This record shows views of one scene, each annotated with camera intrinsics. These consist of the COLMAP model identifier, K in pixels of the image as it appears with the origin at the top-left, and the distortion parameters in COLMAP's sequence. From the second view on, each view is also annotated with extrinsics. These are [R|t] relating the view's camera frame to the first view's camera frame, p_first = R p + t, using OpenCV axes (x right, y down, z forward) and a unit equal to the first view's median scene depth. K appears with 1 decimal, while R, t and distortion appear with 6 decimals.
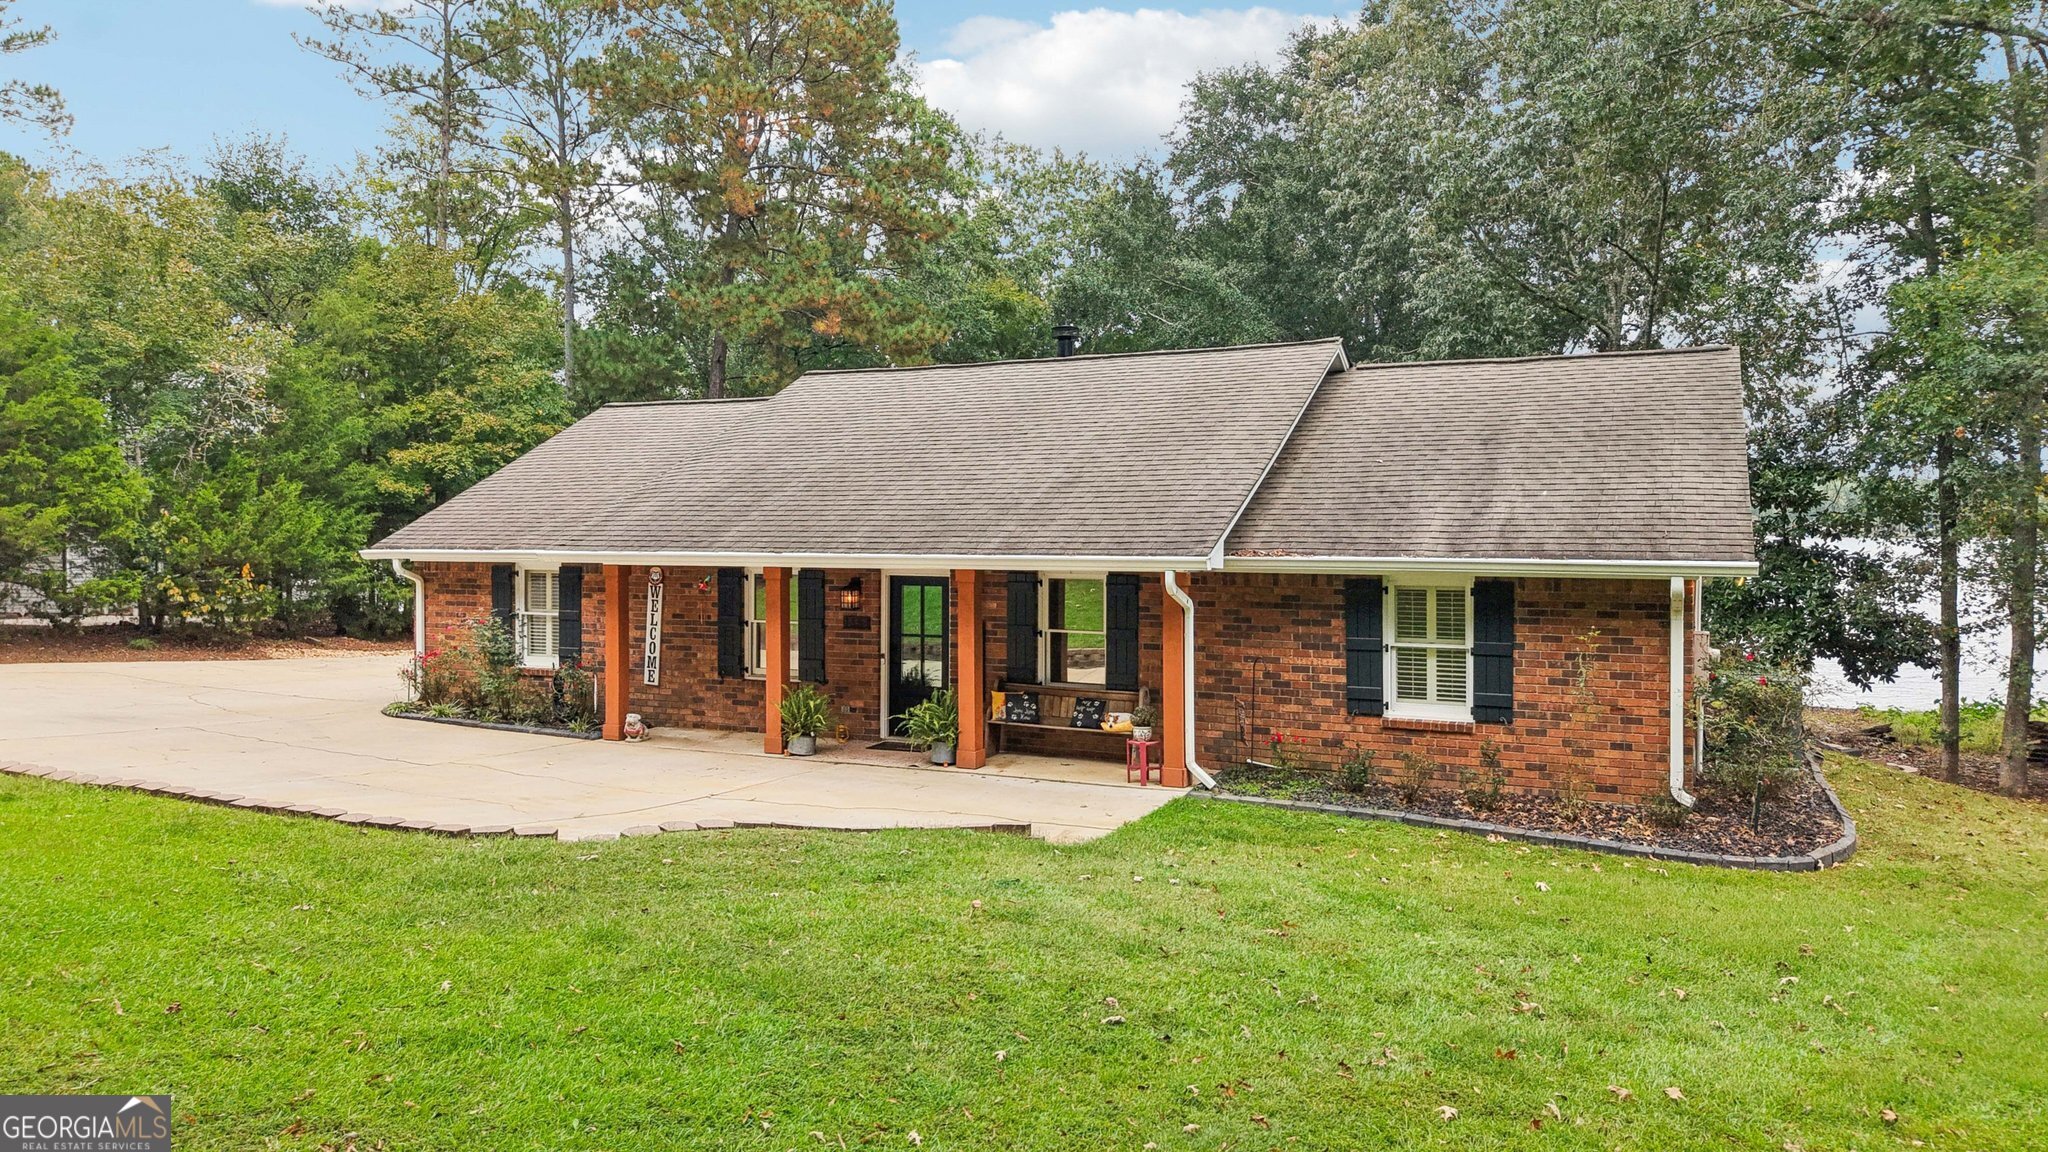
lens RADIAL K [[1431.9, 0, 1051.4], [0, 1431.9, 533.7], [0, 0, 1]] dist [0.030094, -0.066789]
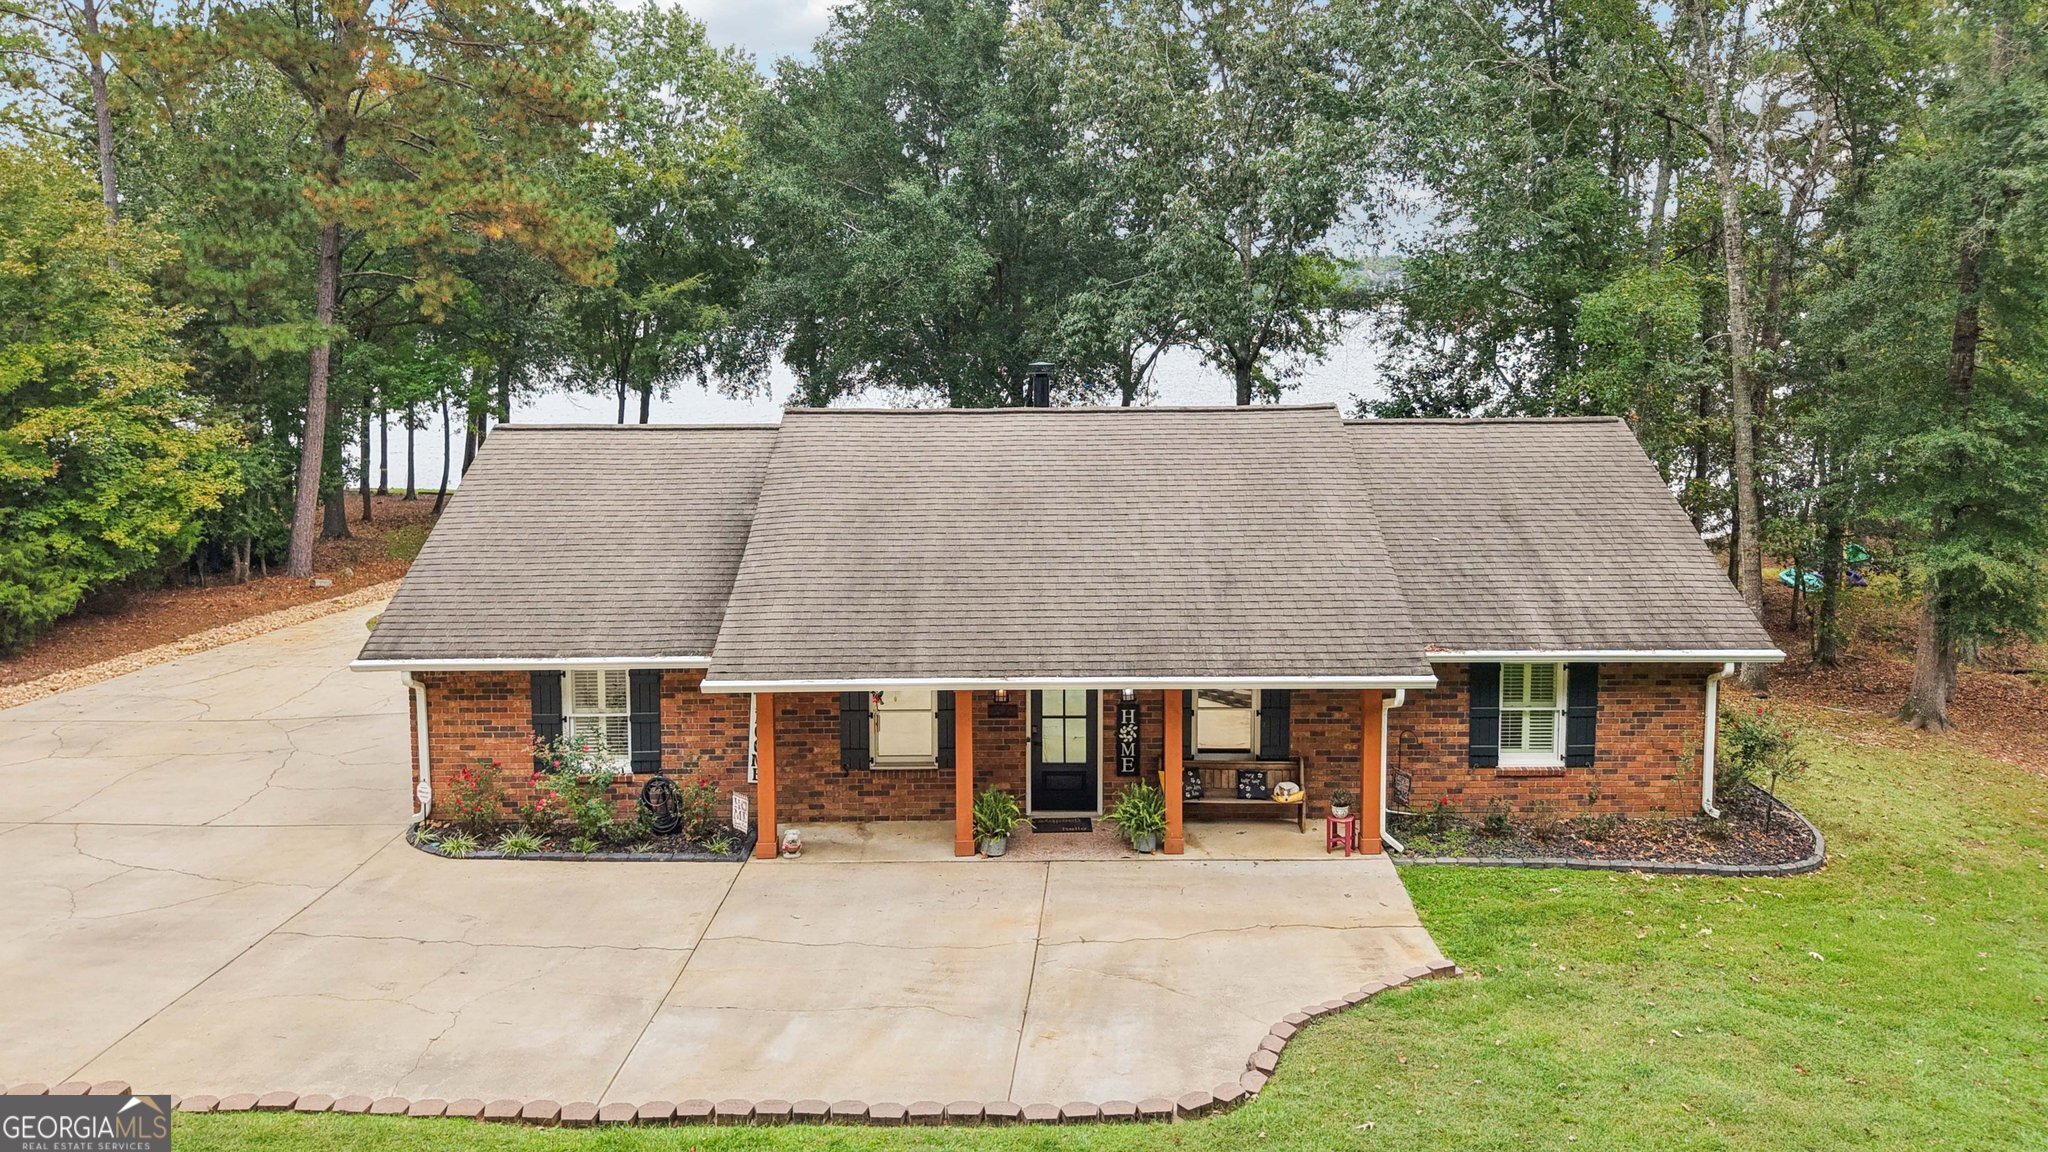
lens RADIAL K [[1438.6, 0, 1044.9], [0, 1438.6, 399.3], [0, 0, 1]] dist [0.020968, -0.002566]
pose [[0.892410, -0.038196, 0.449605, -0.670470], [0.001502, 0.996657, 0.081689, -0.294407], [-0.451222, -0.072224, 0.889484, 0.071471]]
